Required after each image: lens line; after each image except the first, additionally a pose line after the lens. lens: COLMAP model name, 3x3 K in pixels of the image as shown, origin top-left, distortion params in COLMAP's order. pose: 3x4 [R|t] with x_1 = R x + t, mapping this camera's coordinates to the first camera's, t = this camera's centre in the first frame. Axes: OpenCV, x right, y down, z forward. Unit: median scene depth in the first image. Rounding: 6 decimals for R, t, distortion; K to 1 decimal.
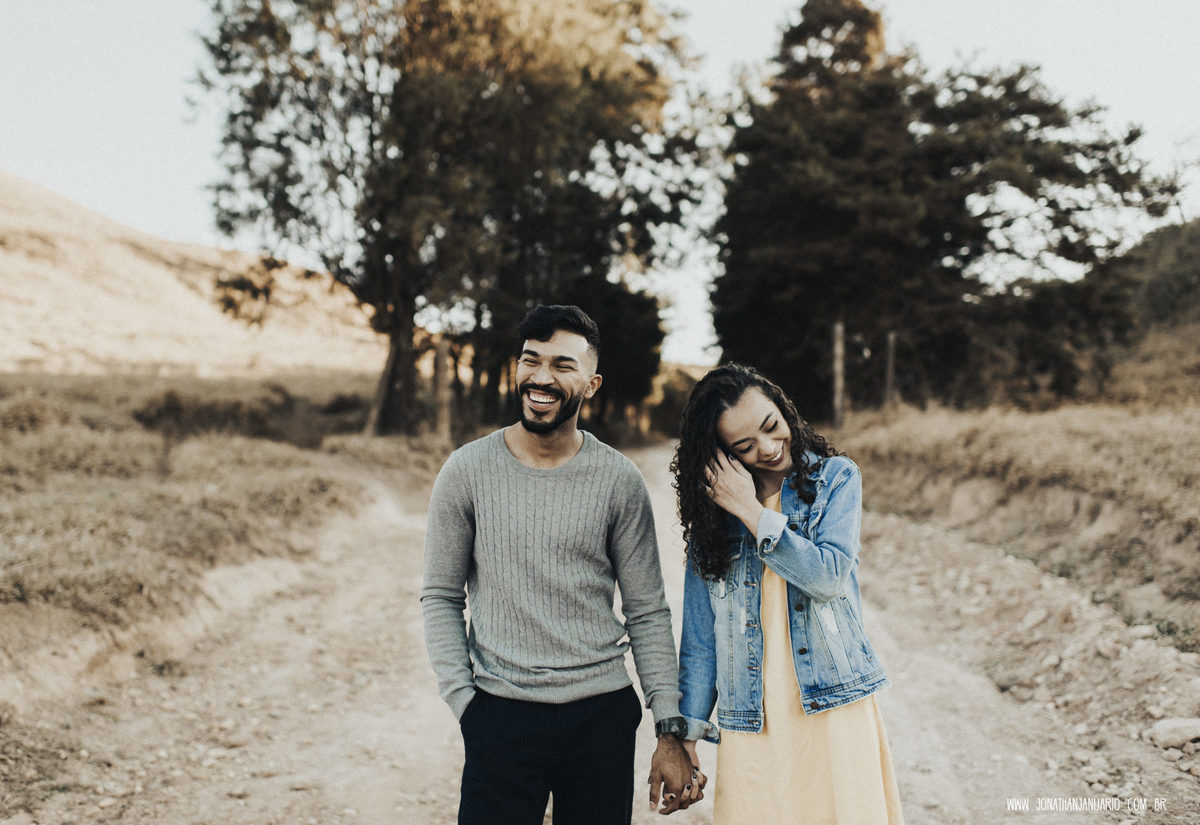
lens RADIAL K [[1381.4, 0, 540.3], [0, 1381.4, 375.7], [0, 0, 1]] dist [-0.009157, 0.009340]
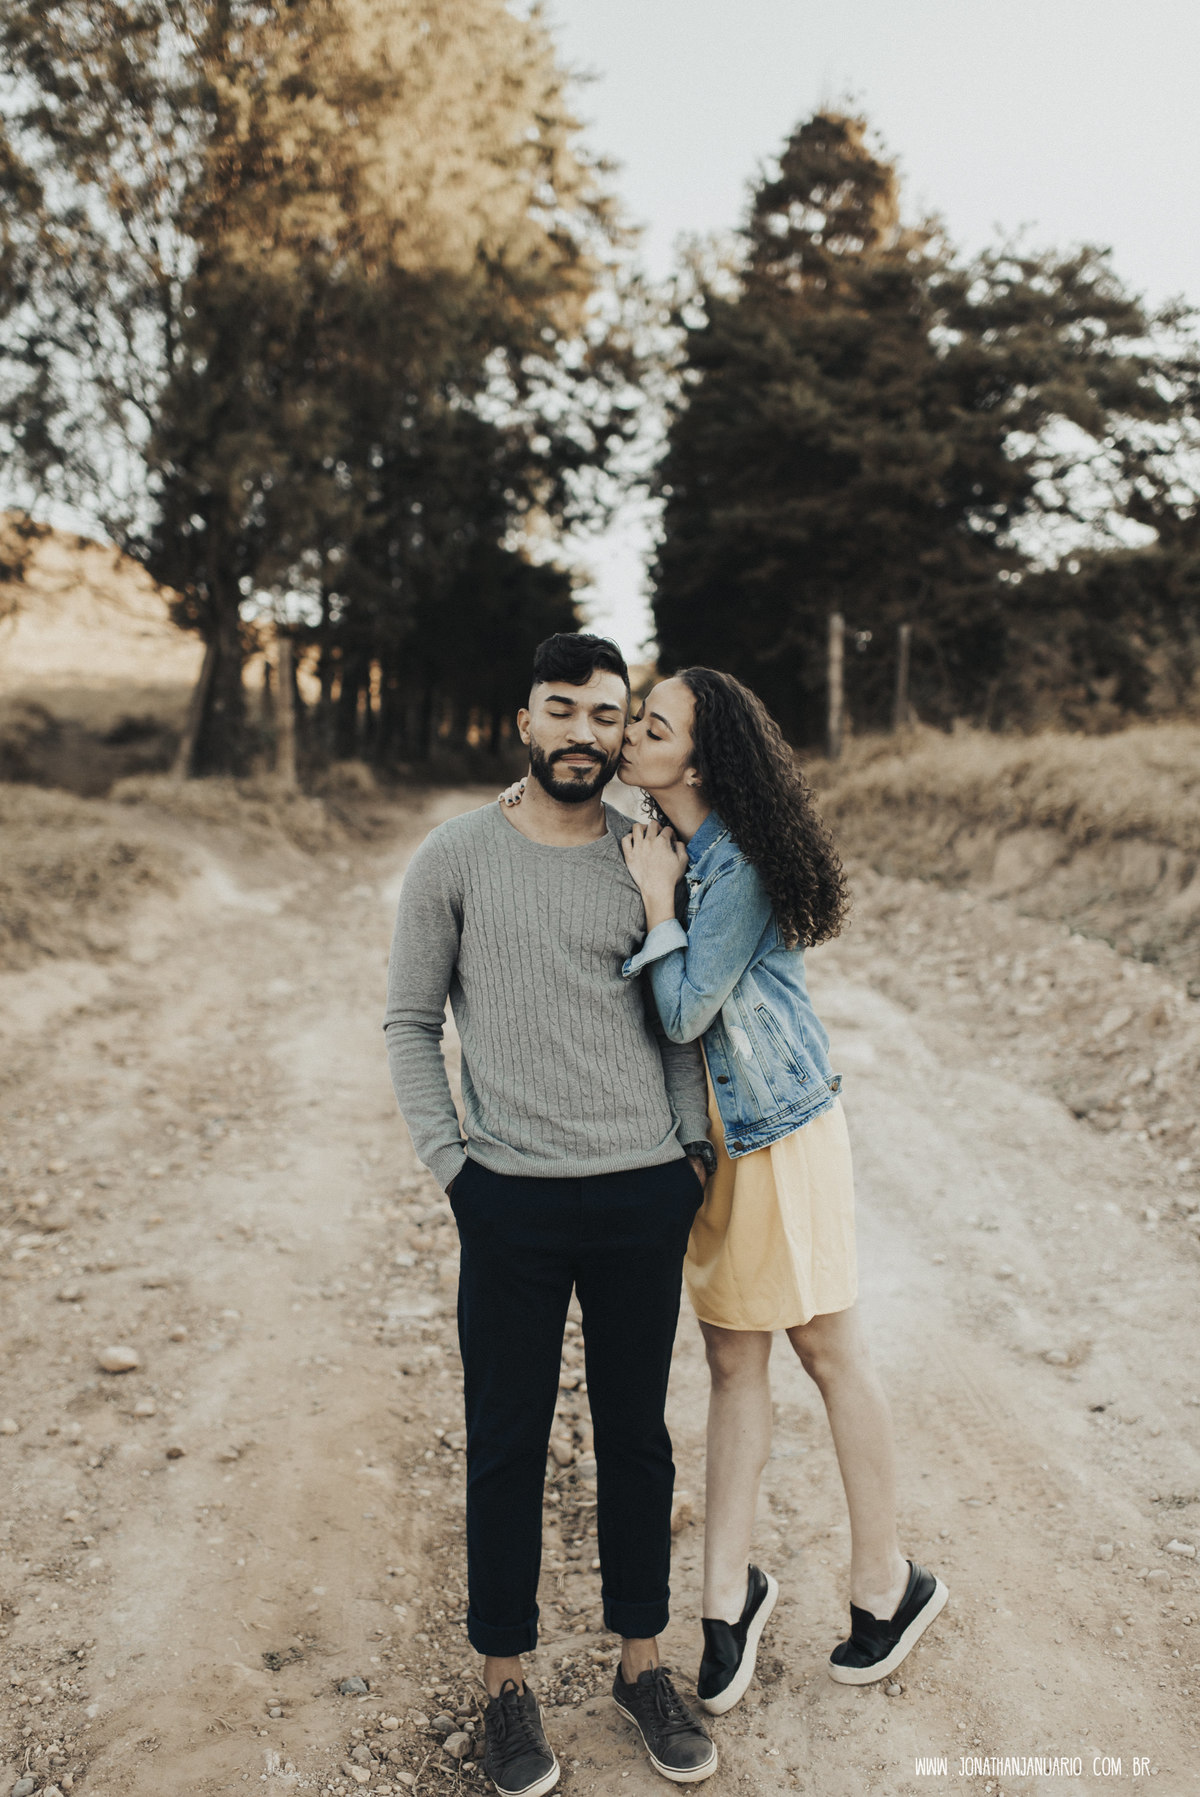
lens RADIAL K [[1929.0, 0, 600.0], [0, 1929.0, 898.5], [0, 0, 1]] dist [0.002756, 0.003906]
pose [[0.994314, -0.020251, 0.104544, -0.015914], [0.008203, 0.993400, 0.114407, -0.006641], [-0.106170, -0.112899, 0.987918, -0.002657]]
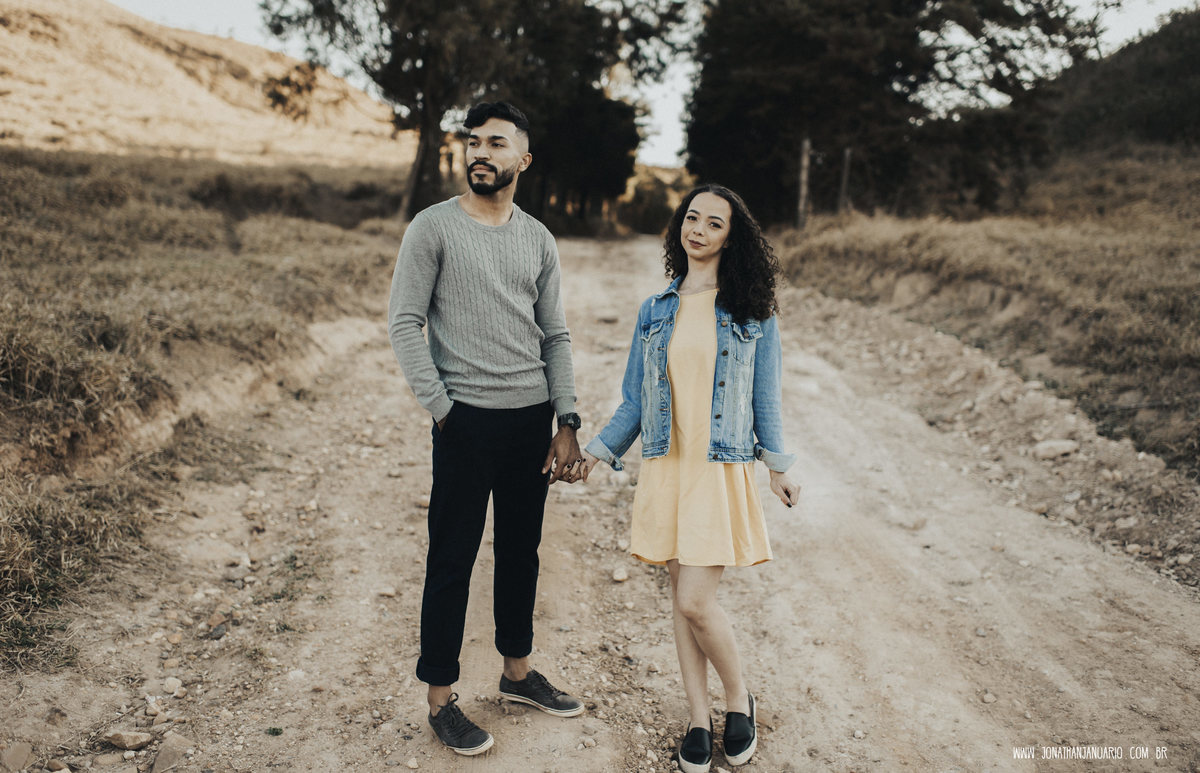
lens RADIAL K [[1280.1, 0, 600.0], [0, 1280.1, 386.5], [0, 0, 1]] dist [-0.011048, 0.009850]
pose [[0.996375, 0.026419, 0.080869, -0.043313], [-0.039425, 0.985718, 0.163725, -0.001638], [-0.075388, -0.166319, 0.983186, -0.097779]]
